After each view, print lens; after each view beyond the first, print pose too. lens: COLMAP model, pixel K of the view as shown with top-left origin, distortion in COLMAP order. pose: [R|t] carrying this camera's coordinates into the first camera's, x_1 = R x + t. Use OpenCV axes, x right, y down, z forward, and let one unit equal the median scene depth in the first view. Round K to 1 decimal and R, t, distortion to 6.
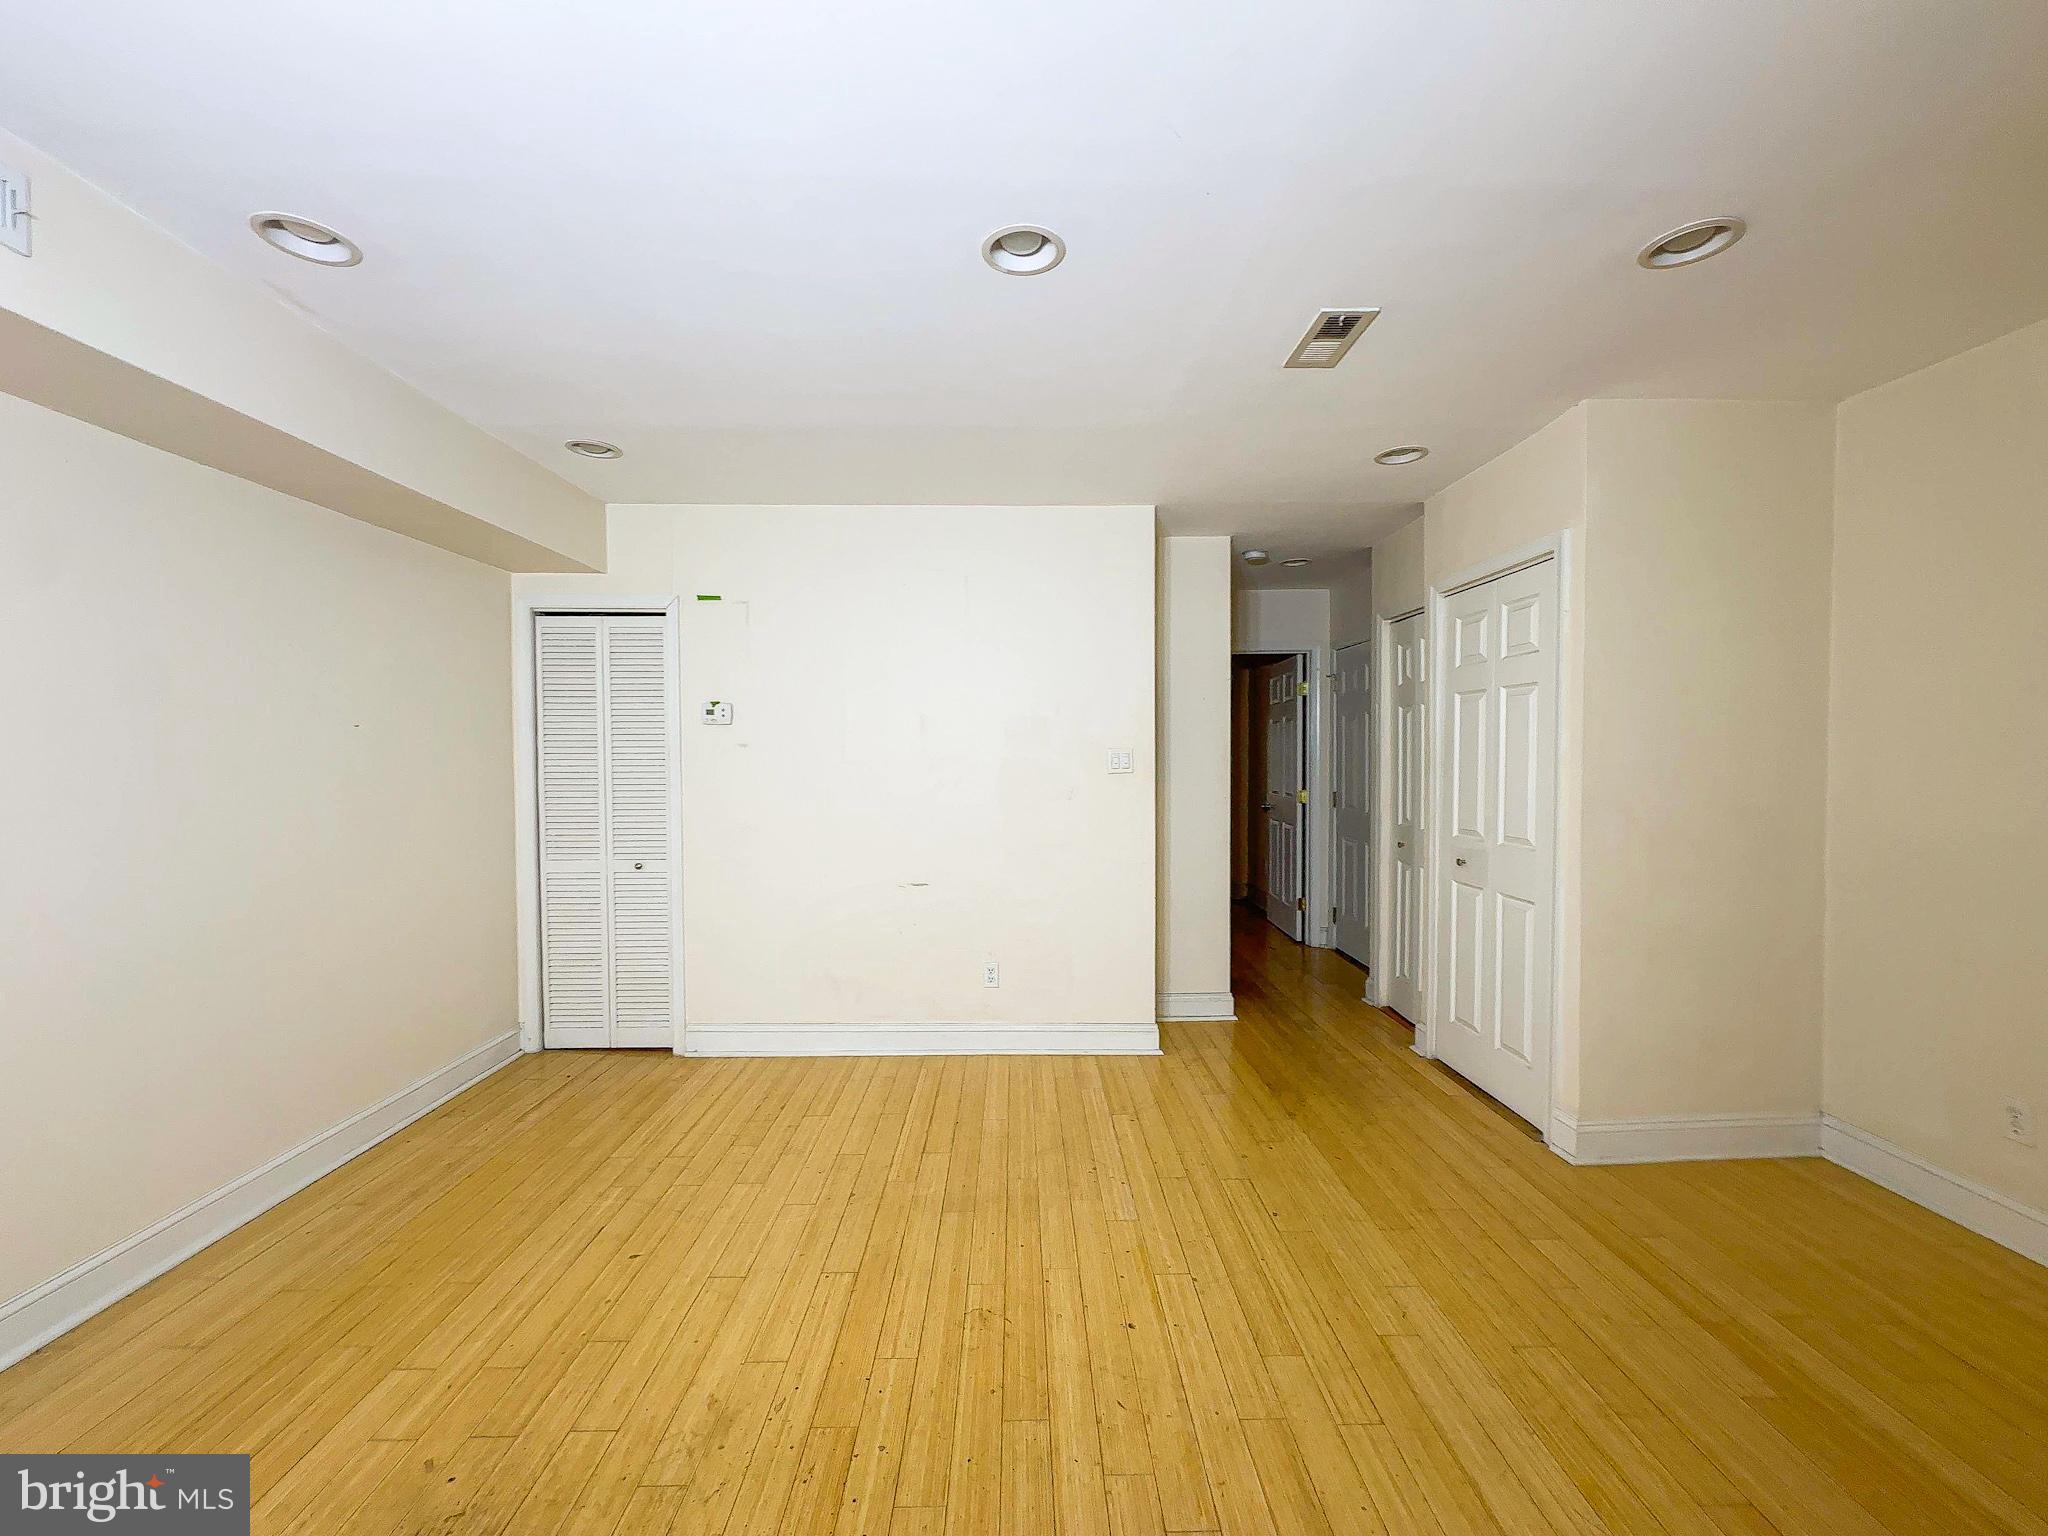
lens RADIAL K [[816.7, 0, 1022.8], [0, 816.7, 773.4], [0, 0, 1]] dist [-0.003588, 0.000148]
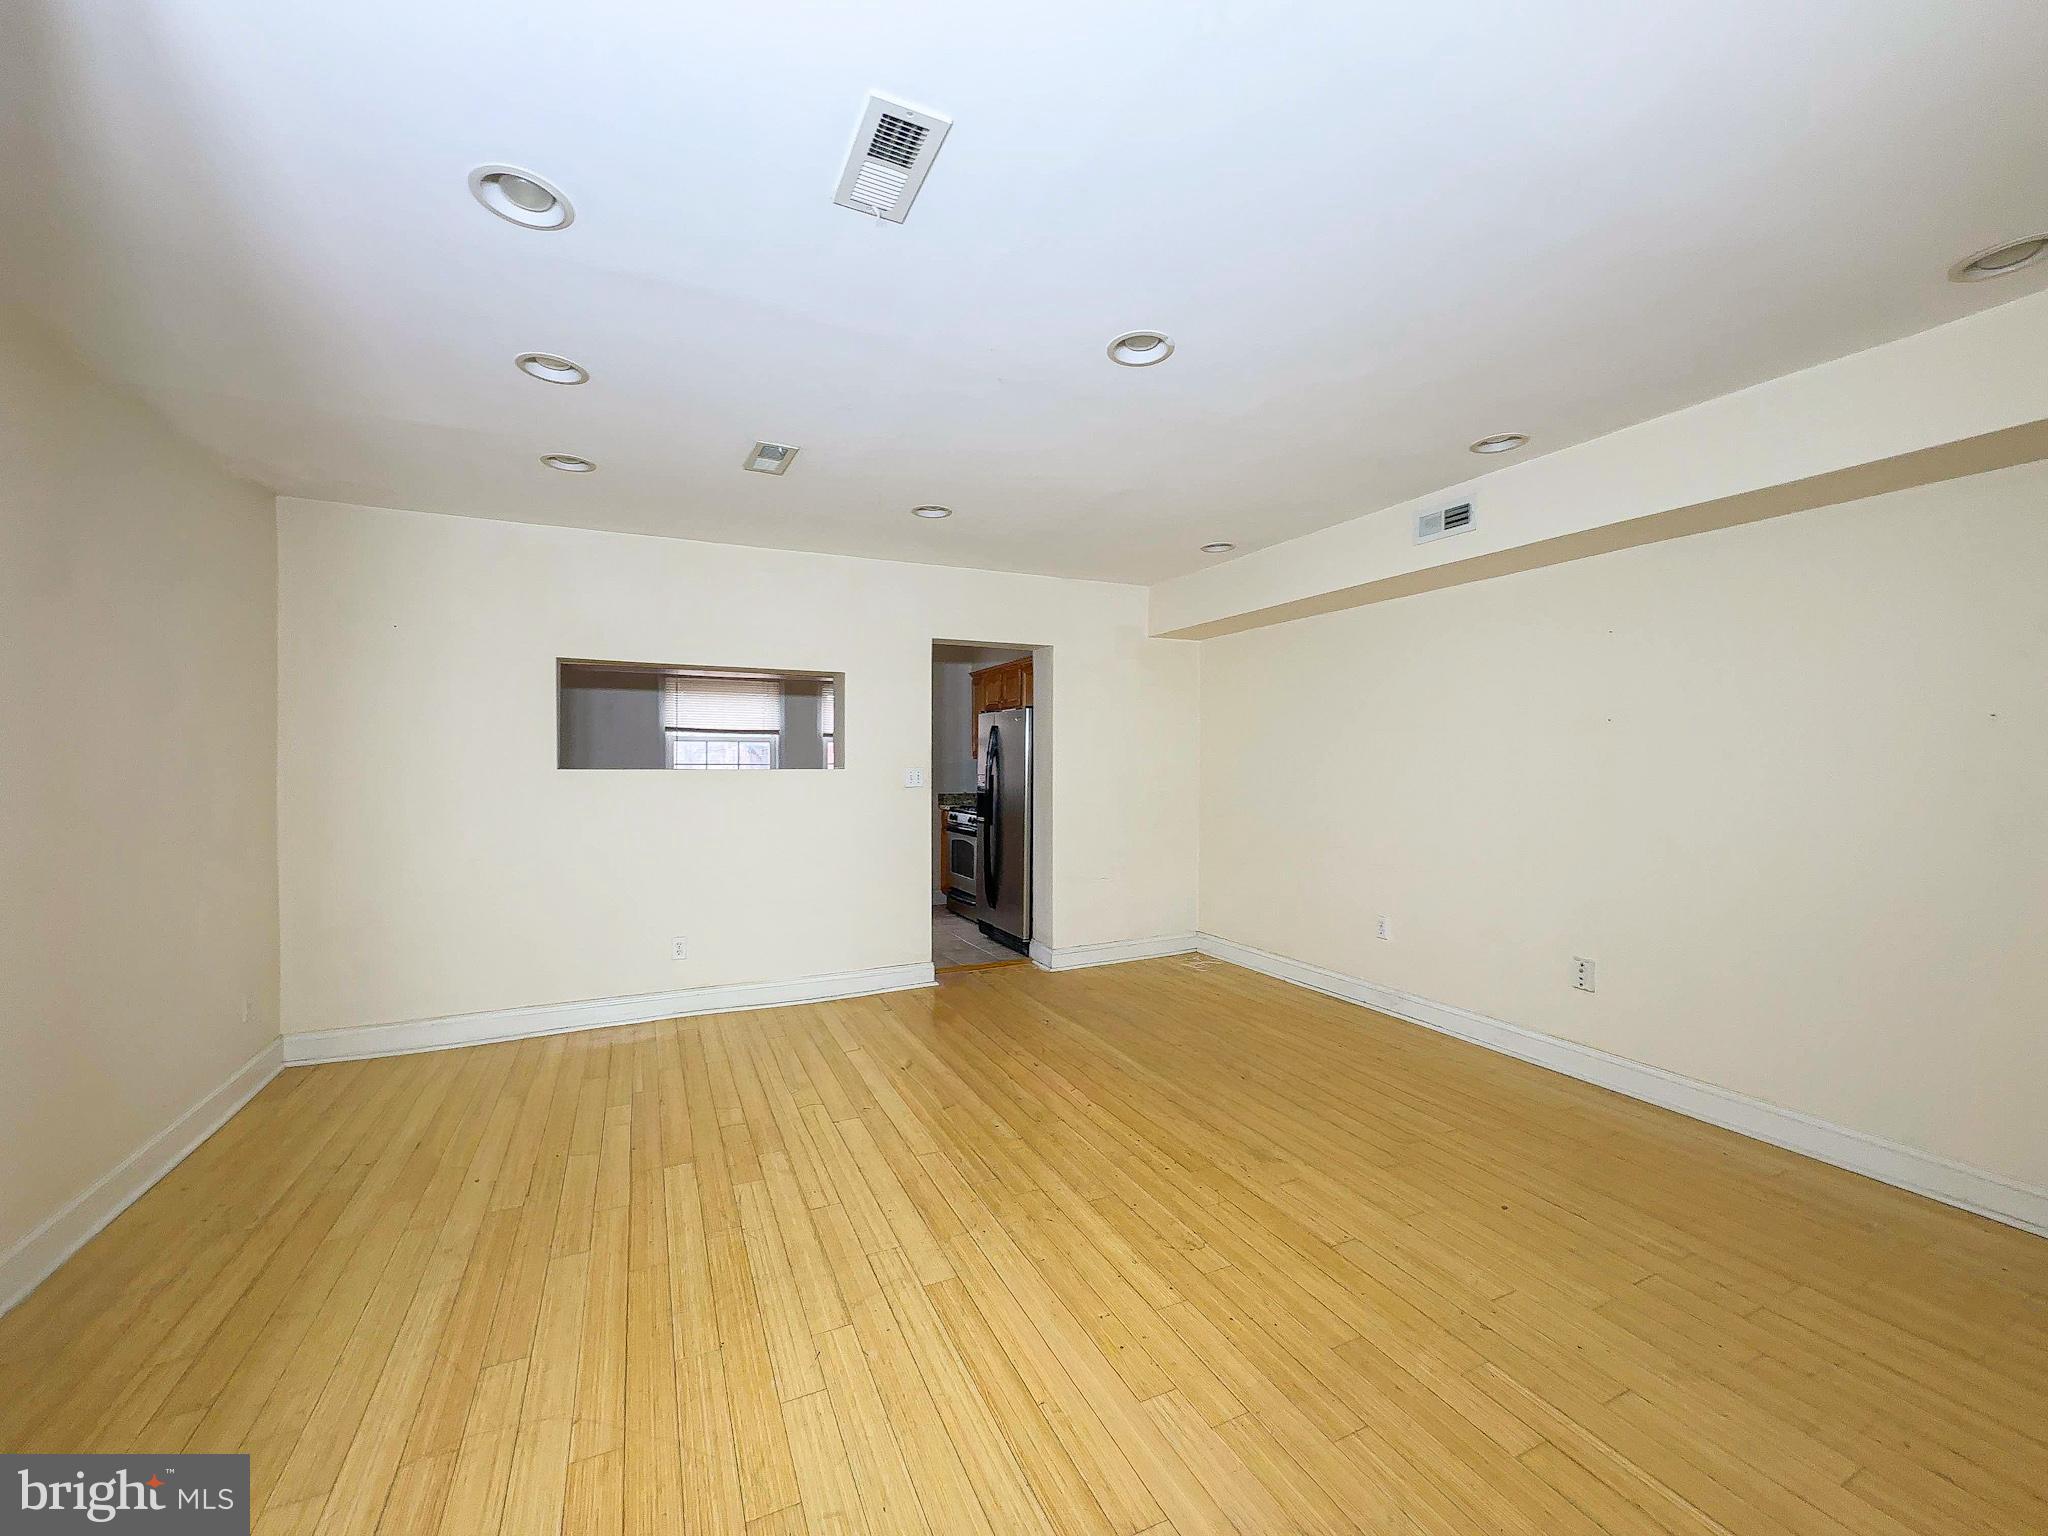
lens RADIAL K [[816.7, 0, 1022.8], [0, 816.7, 773.4], [0, 0, 1]] dist [-0.003588, 0.000148]
pose [[-0.908155, 0.011119, -0.418487, 0.642883], [-0.004568, 0.999325, 0.036464, -0.033485], [0.418610, 0.035027, -0.907490, 1.935999]]
